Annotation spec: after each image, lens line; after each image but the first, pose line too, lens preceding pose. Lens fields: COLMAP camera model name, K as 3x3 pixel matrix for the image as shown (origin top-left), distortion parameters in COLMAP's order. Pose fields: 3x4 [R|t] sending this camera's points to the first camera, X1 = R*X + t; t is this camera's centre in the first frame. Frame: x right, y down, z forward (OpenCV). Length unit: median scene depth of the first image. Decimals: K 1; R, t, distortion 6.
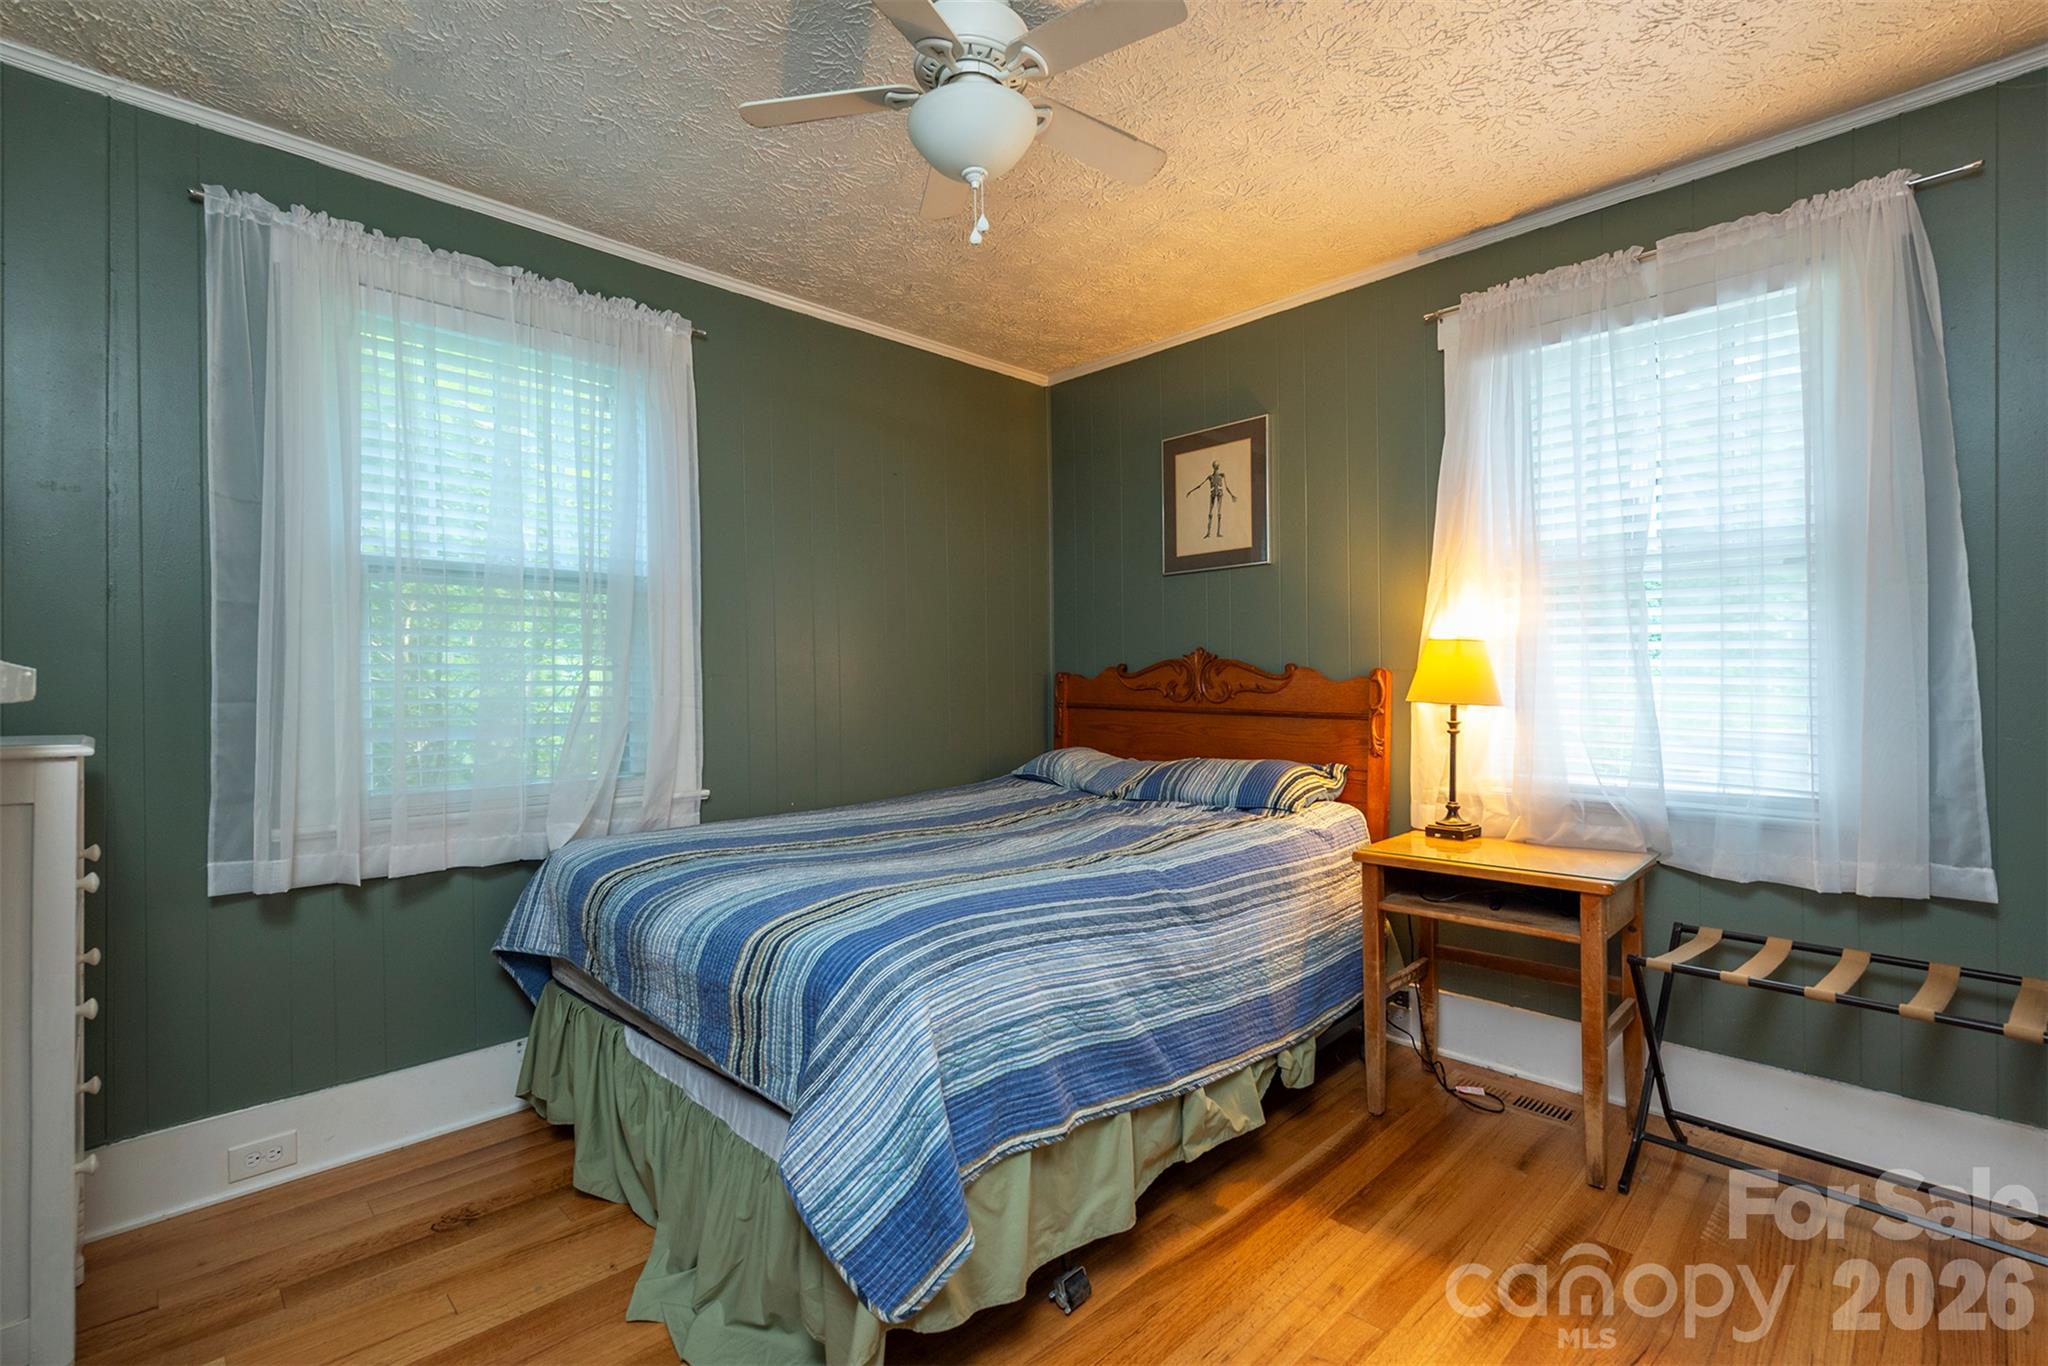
lens RADIAL K [[939.8, 0, 1022.9], [0, 939.8, 684.3], [0, 0, 1]] dist [-0.001895, -0.000059]
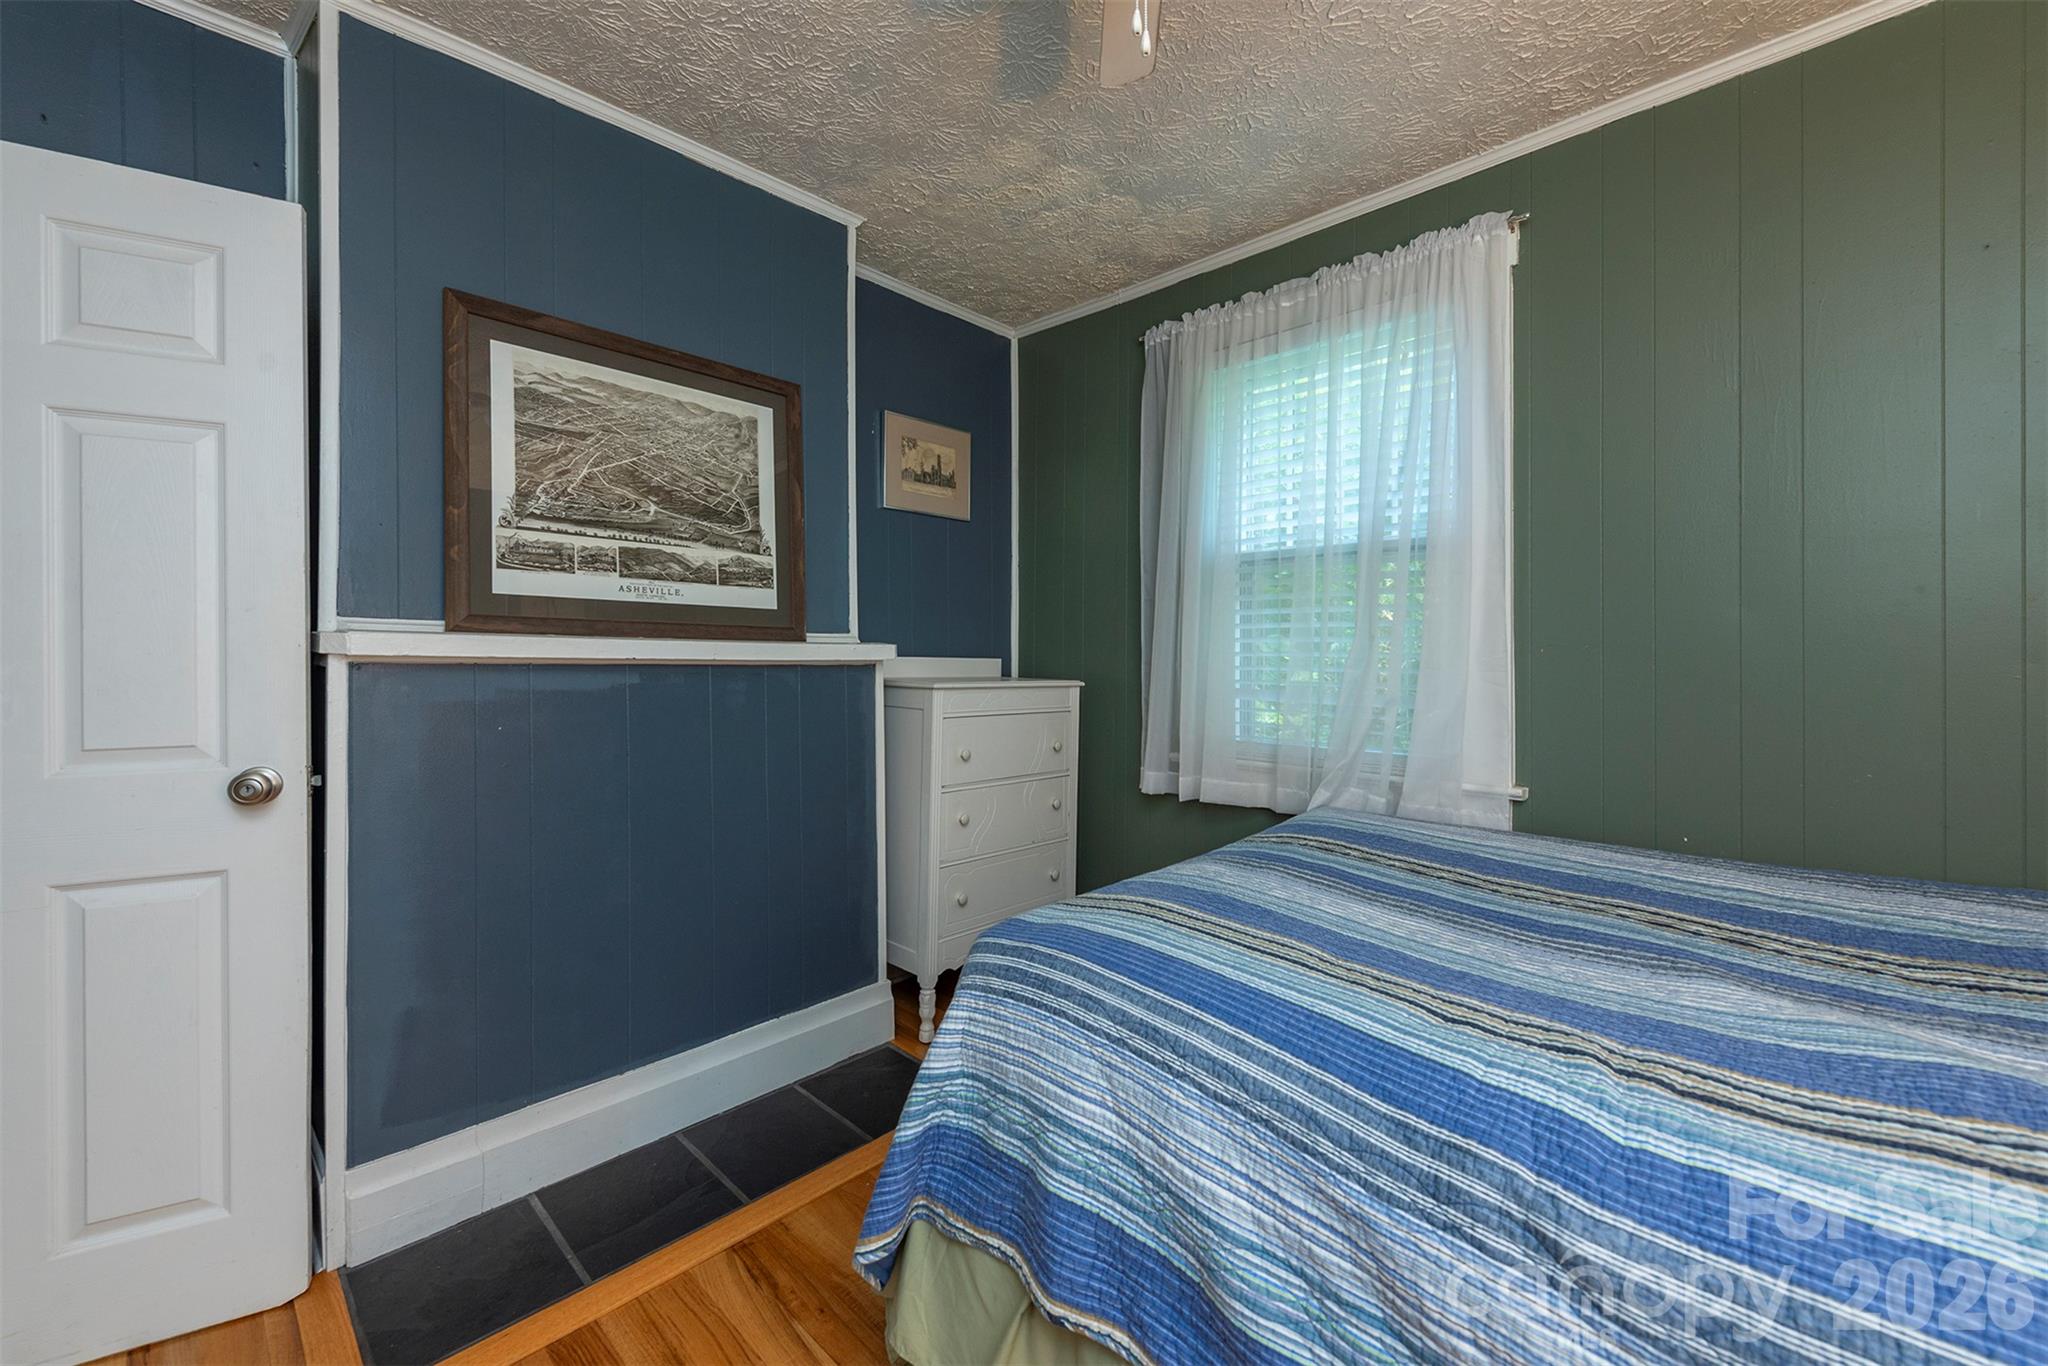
lens RADIAL K [[855.8, 0, 1007.1], [0, 855.8, 643.6], [0, 0, 1]] dist [0.000589, 0.000025]
pose [[-0.021950, -0.001009, -0.999759, 0.592769], [-0.000366, 0.999999, -0.001002, -0.013622], [0.999759, 0.000344, -0.021950, 0.860582]]
